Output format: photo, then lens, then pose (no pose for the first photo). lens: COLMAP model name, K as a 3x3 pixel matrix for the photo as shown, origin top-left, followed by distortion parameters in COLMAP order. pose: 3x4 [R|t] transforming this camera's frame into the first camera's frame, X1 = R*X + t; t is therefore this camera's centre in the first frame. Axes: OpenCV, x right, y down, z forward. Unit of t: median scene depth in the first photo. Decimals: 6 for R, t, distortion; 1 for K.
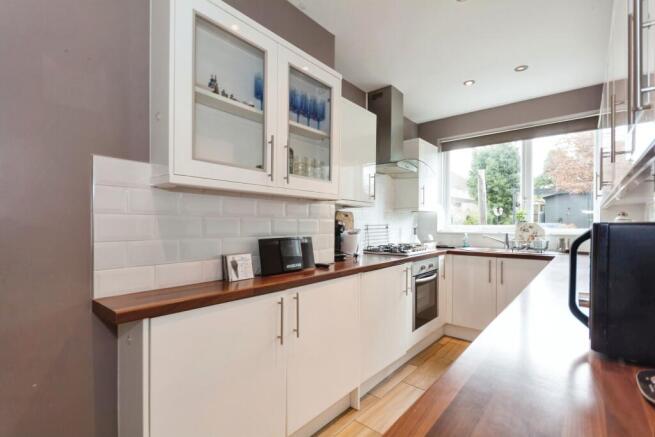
lens RADIAL K [[306.7, 0, 329.1], [0, 306.7, 224.6], [0, 0, 1]] dist [-0.001016, -0.000361]
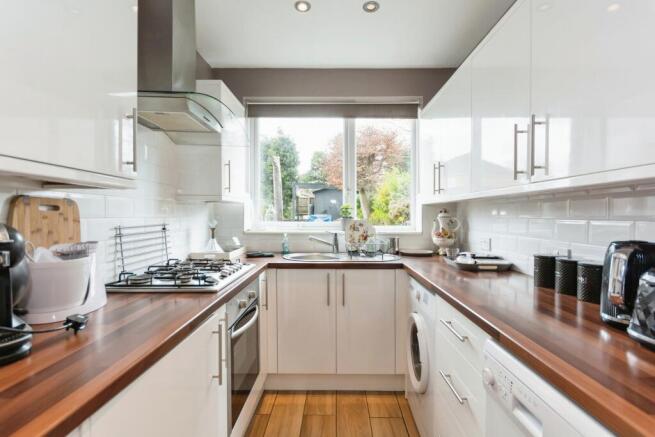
lens RADIAL K [[306.7, 0, 329.1], [0, 306.7, 224.6], [0, 0, 1]] dist [-0.001016, -0.000361]
pose [[0.763726, -0.020228, 0.645224, 0.065676], [-0.000817, 0.999478, 0.032301, -0.018504], [-0.645540, -0.025196, 0.763311, 0.423170]]
